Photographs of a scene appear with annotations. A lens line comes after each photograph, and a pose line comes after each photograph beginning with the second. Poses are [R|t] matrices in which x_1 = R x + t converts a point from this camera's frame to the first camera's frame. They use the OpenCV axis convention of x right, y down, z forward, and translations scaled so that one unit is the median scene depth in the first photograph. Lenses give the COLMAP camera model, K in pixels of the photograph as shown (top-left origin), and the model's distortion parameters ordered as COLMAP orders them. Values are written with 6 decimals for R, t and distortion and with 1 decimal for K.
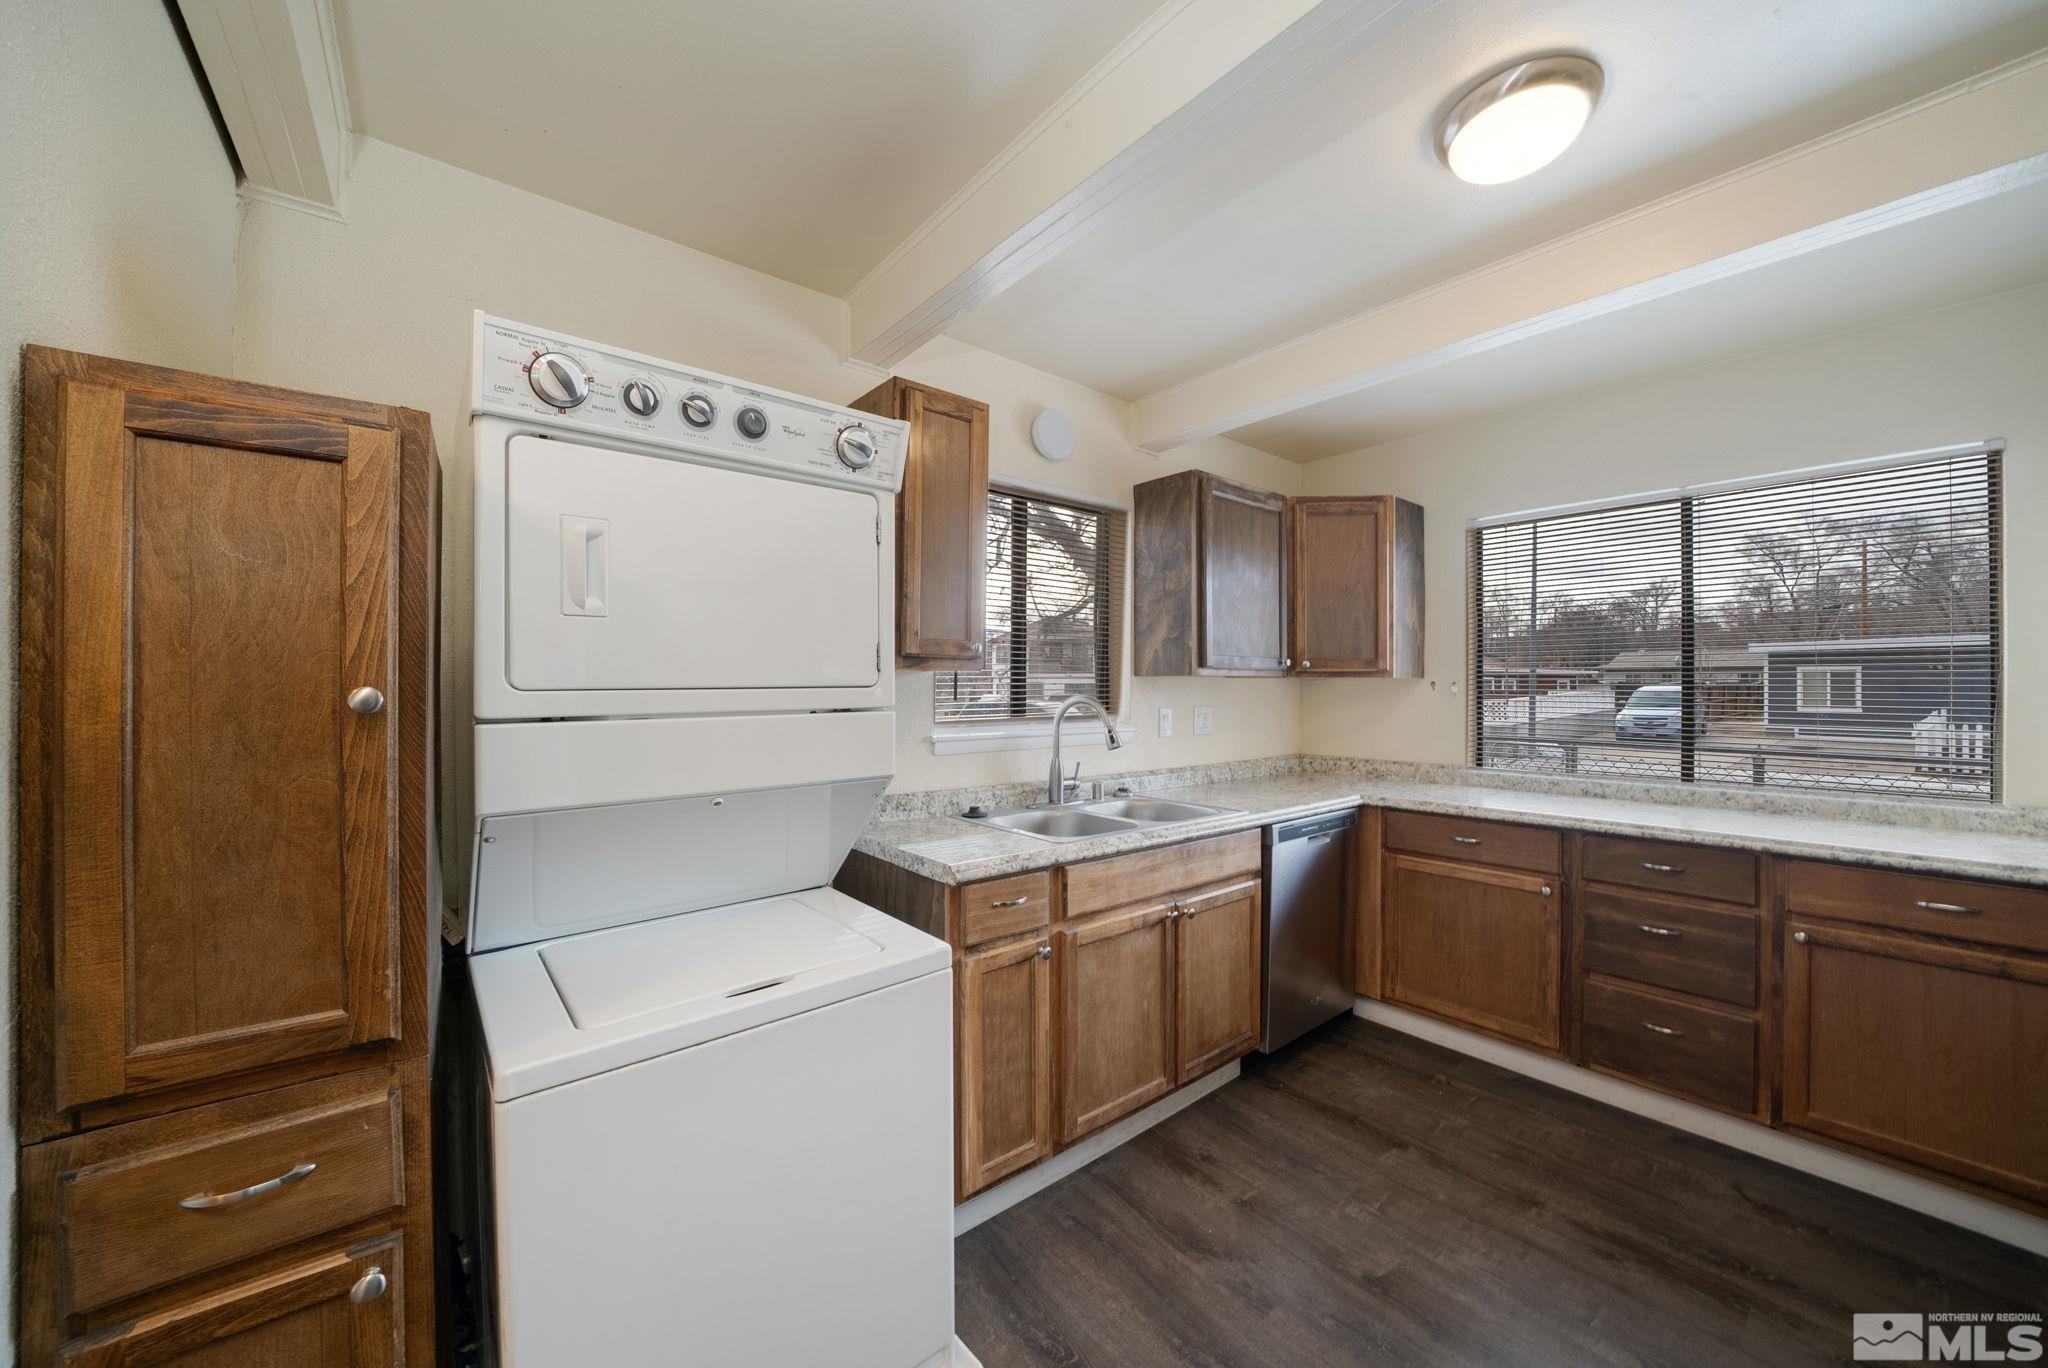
lens RADIAL K [[746.0, 0, 1028.4], [0, 746.0, 682.2], [0, 0, 1]] dist [-0.000648, -0.000075]
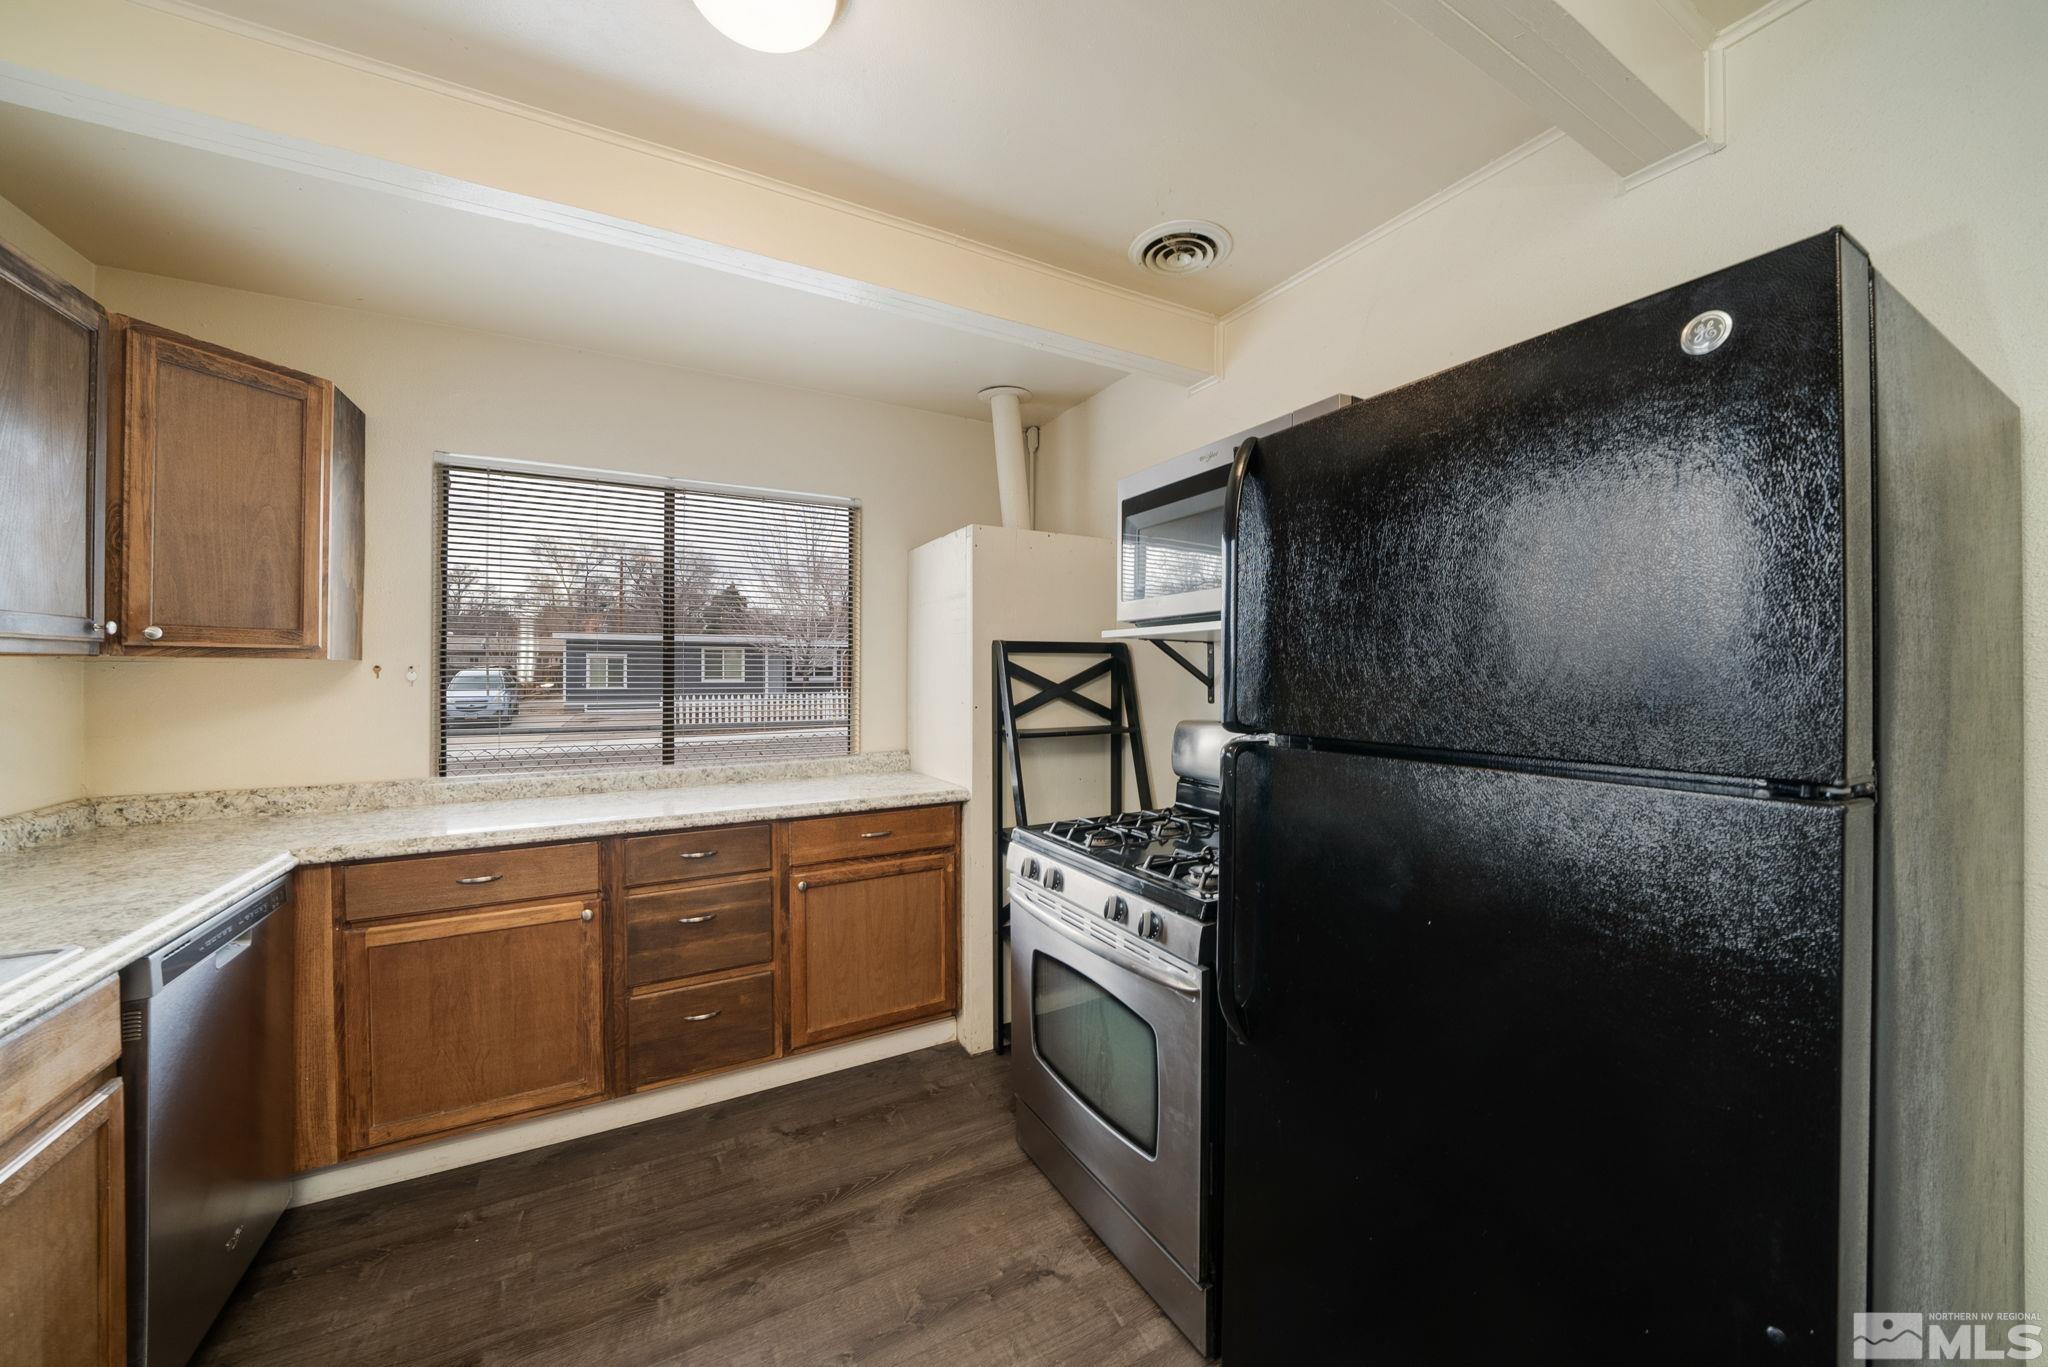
lens RADIAL K [[740.5, 0, 1038.5], [0, 740.5, 670.0], [0, 0, 1]] dist [-0.023759, 0.001515]
pose [[0.179035, -0.002072, 0.983840, -0.028298], [-0.004701, 0.999985, 0.002961, -0.001722], [-0.983831, -0.005155, 0.179023, 0.317431]]
